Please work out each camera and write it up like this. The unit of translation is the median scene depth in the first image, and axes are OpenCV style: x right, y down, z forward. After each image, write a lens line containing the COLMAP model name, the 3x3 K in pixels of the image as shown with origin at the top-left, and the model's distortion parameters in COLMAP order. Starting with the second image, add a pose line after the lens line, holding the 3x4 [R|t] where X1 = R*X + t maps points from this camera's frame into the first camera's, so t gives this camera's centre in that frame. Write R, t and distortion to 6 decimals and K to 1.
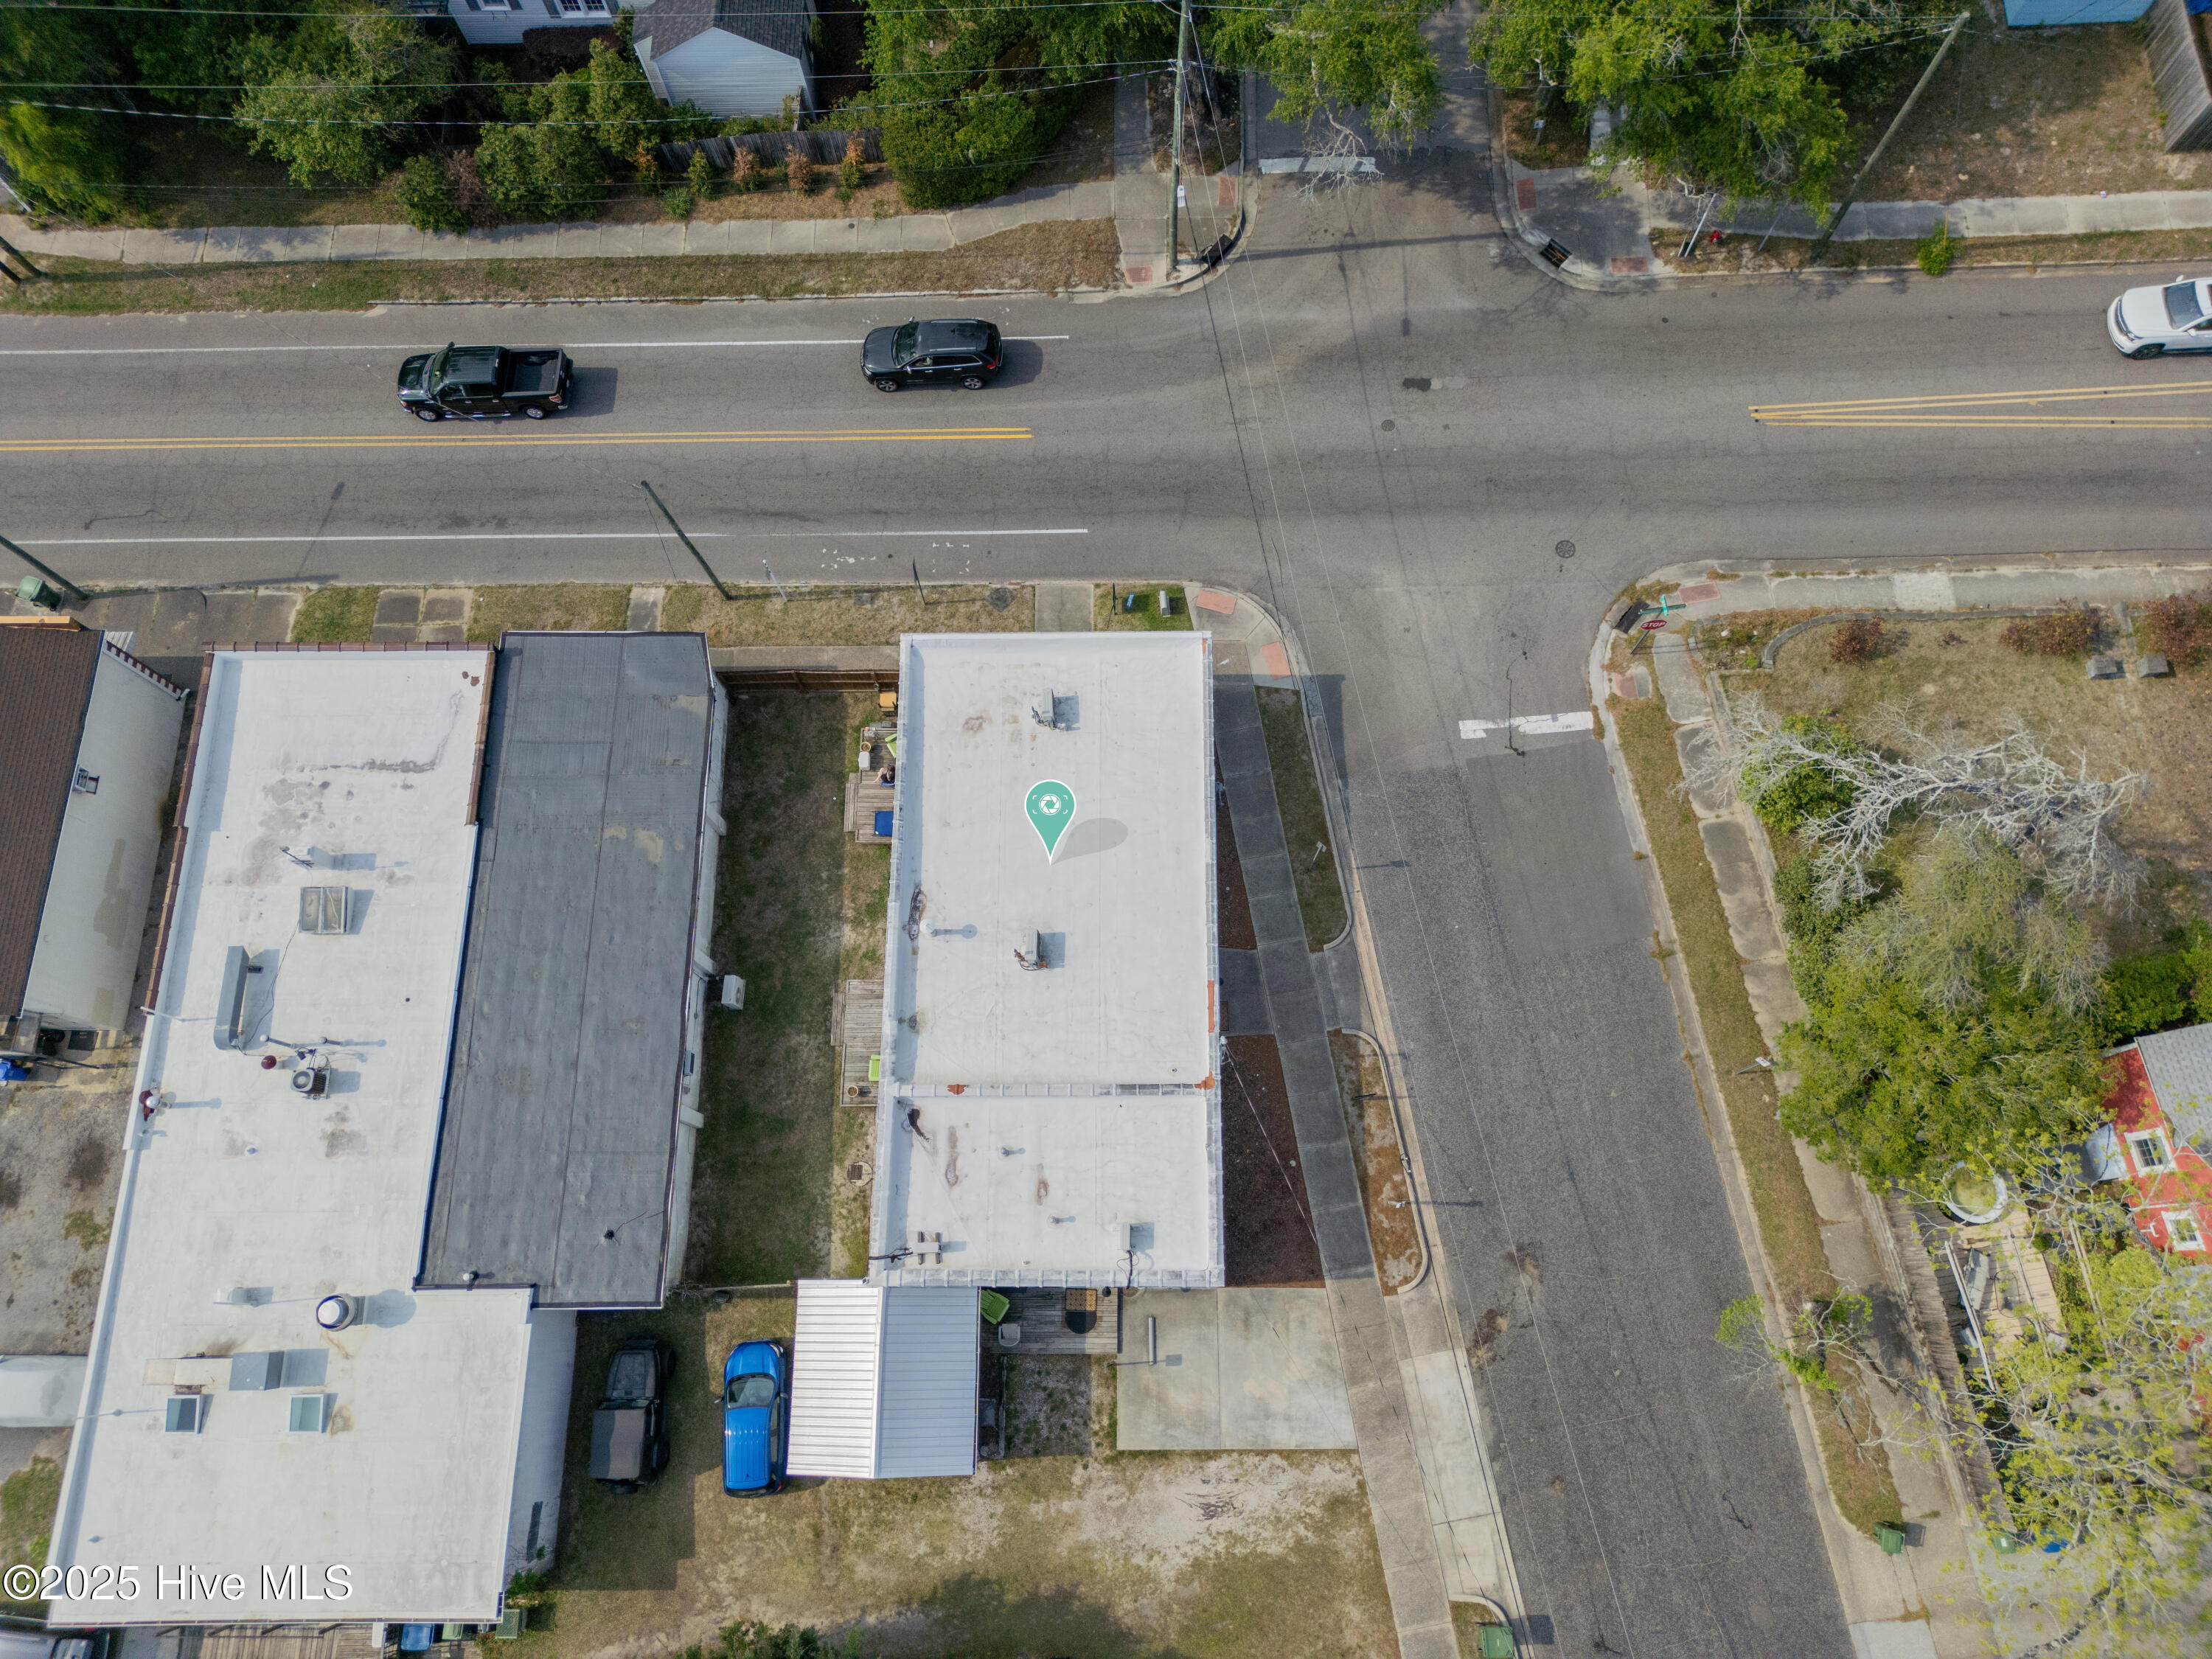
lens RADIAL K [[1561.2, 0, 1111.1], [0, 1561.2, 827.1], [0, 0, 1]] dist [0.076285, -0.083106]
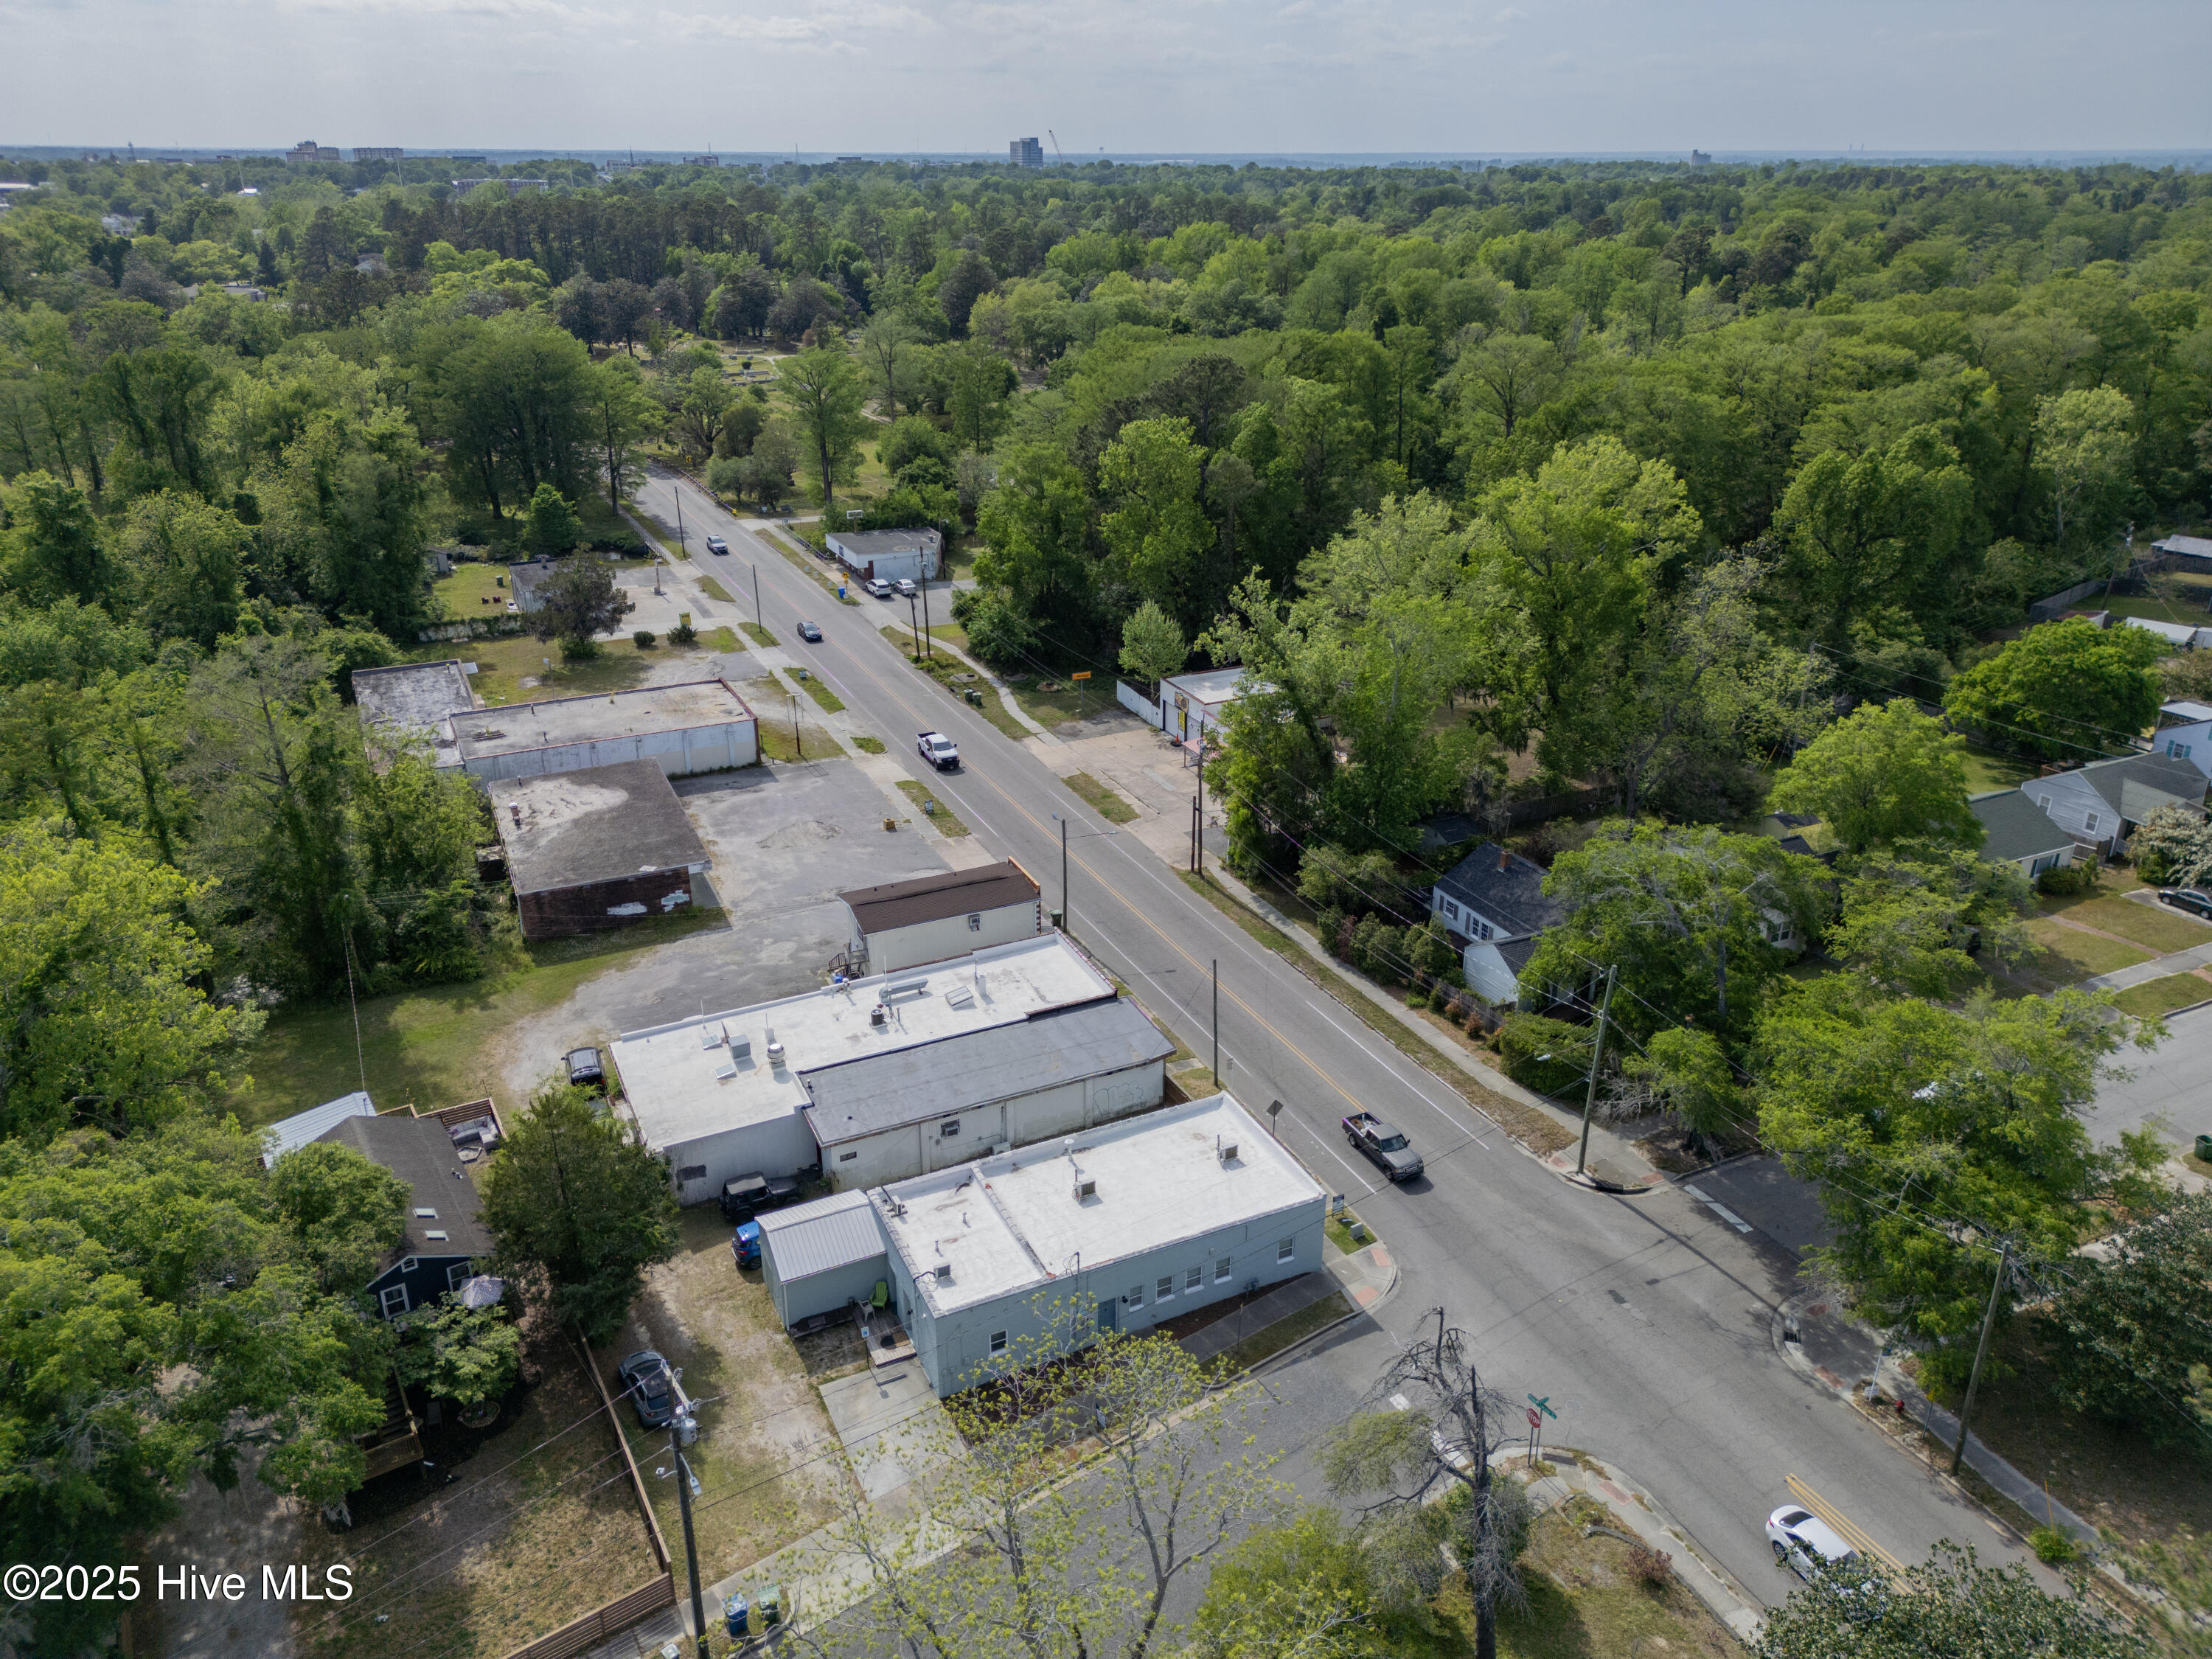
lens RADIAL K [[1561.2, 0, 1111.1], [0, 1561.2, 827.1], [0, 0, 1]] dist [0.076285, -0.083106]
pose [[0.431950, 0.375807, -0.819871, 1.065334], [-0.864233, 0.432433, -0.257107, 0.286263], [0.257917, 0.819616, 0.511574, -0.122009]]
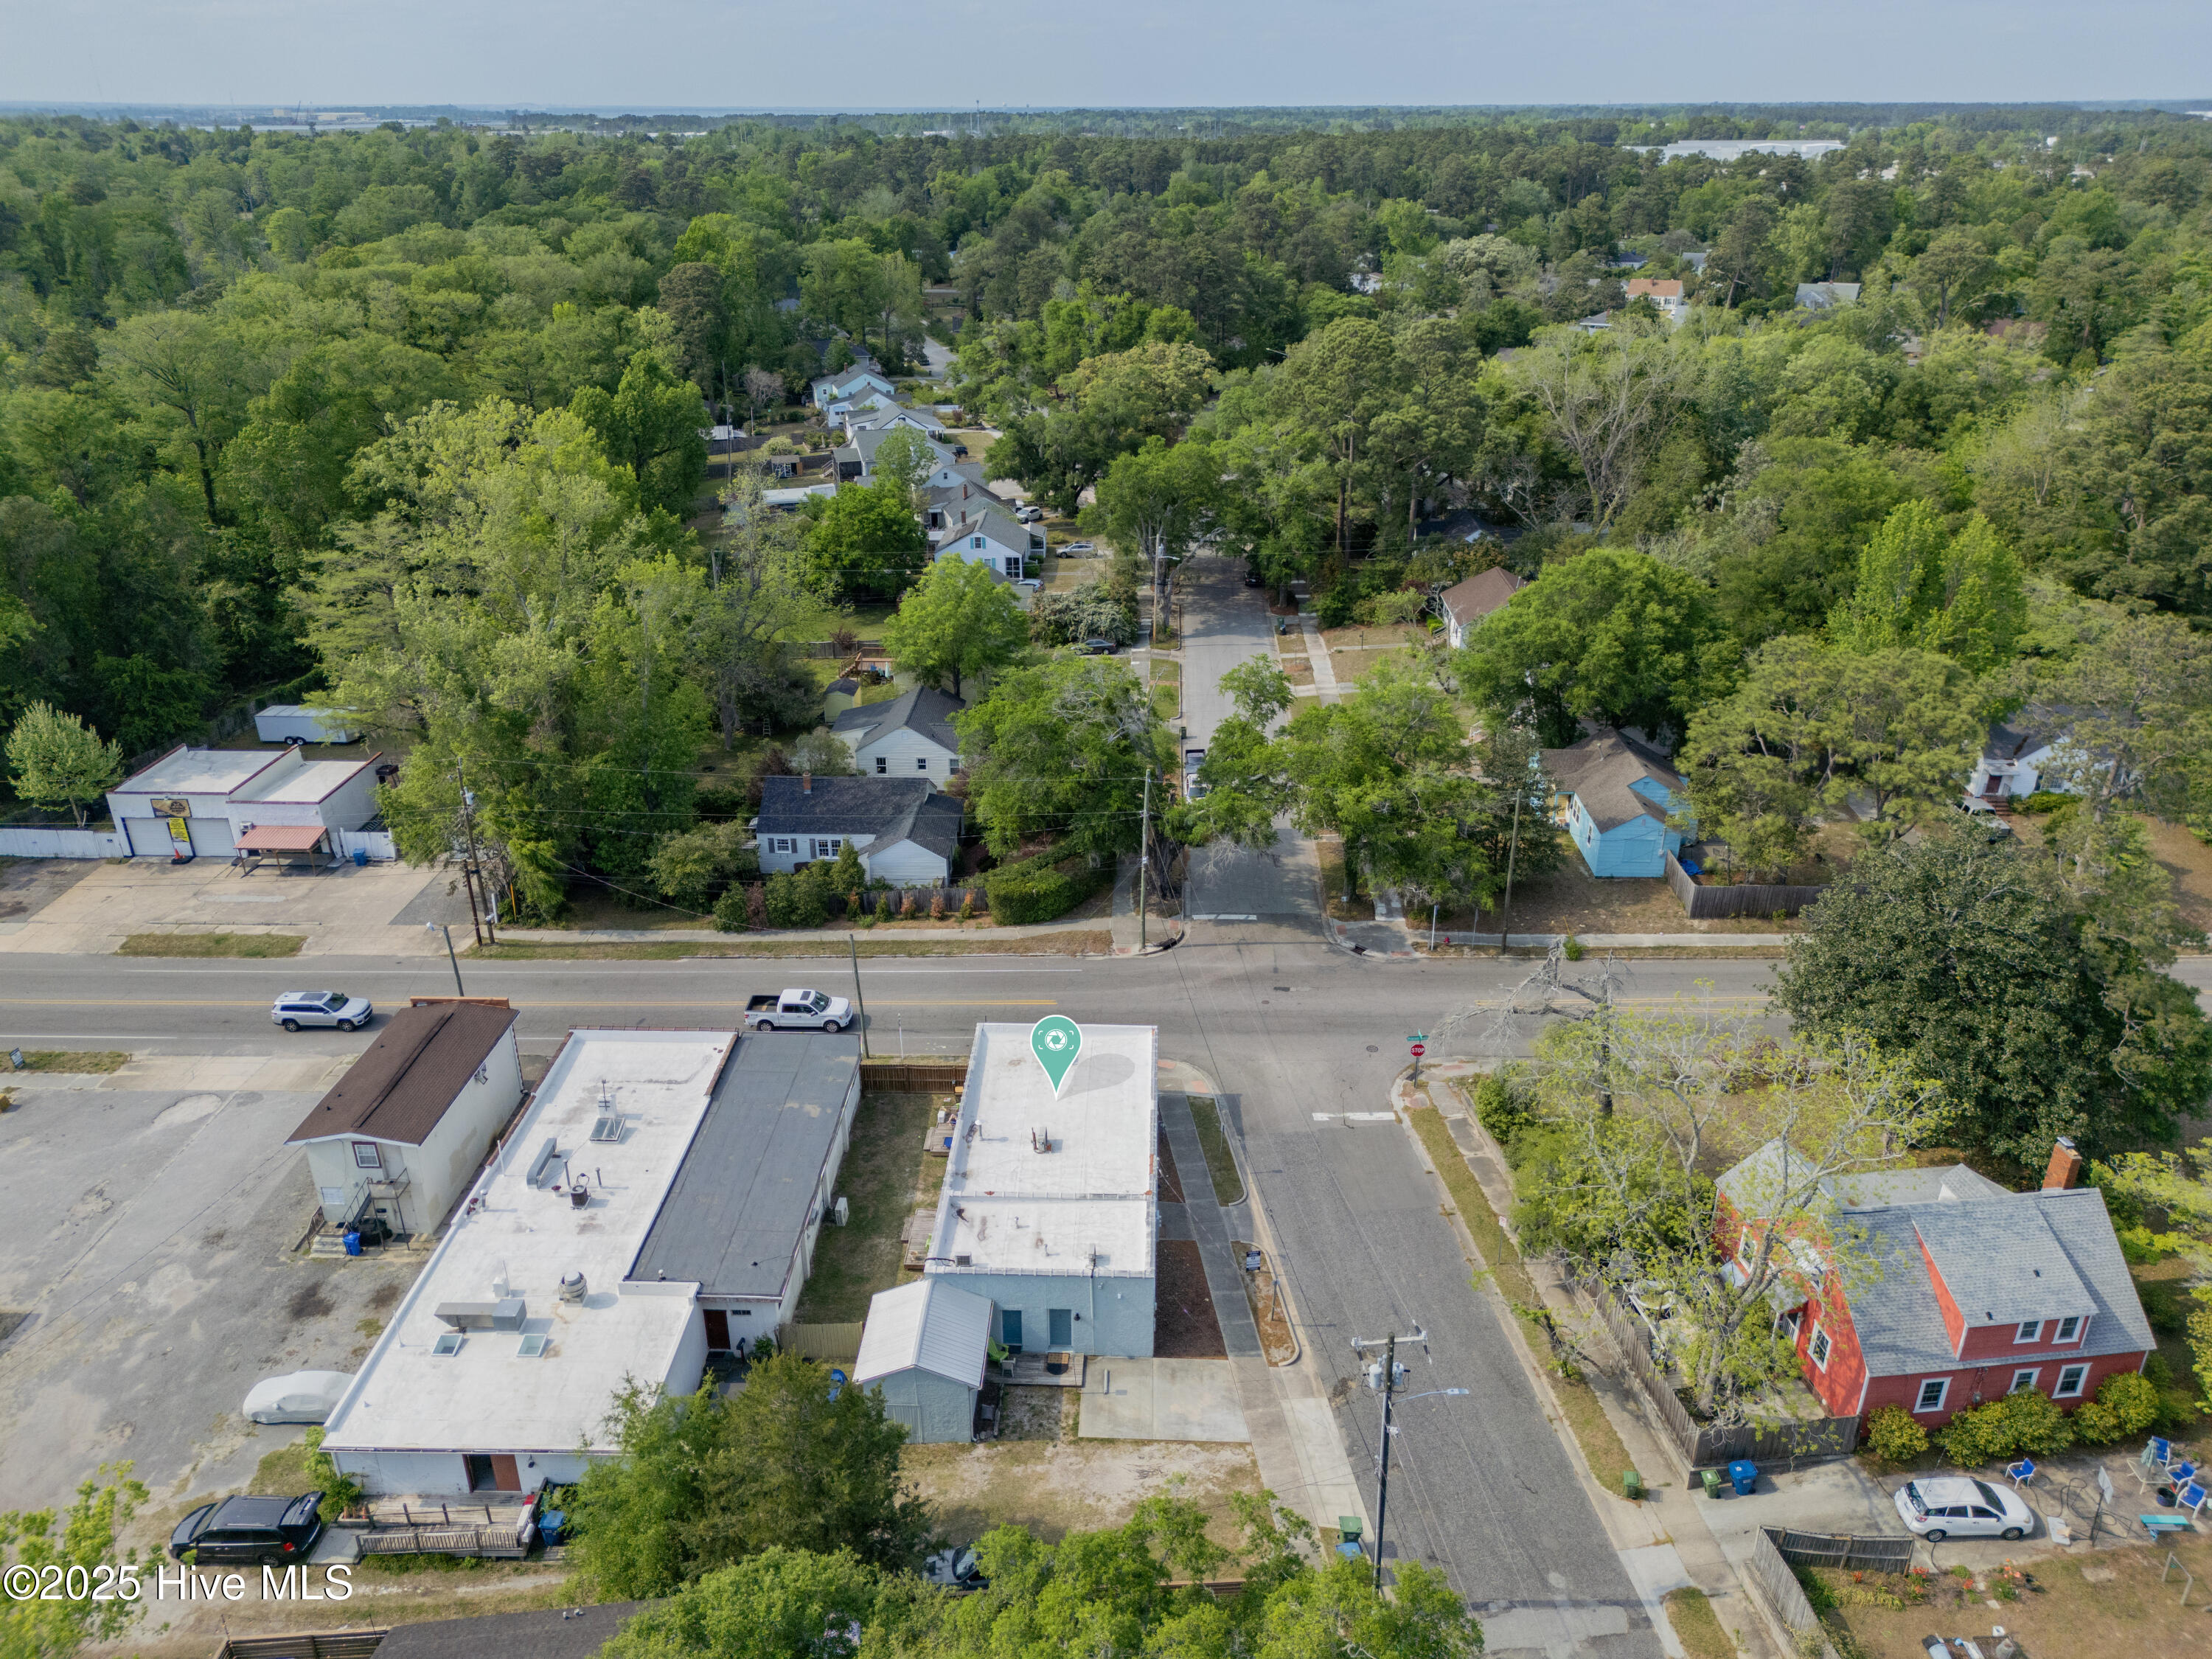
lens RADIAL K [[1561.2, 0, 1111.1], [0, 1561.2, 827.1], [0, 0, 1]] dist [0.076285, -0.083106]
pose [[0.999252, 0.033400, -0.019468, 0.038730], [-0.036791, 0.666948, -0.744196, 0.988568], [-0.011872, 0.744356, 0.667678, -0.305928]]
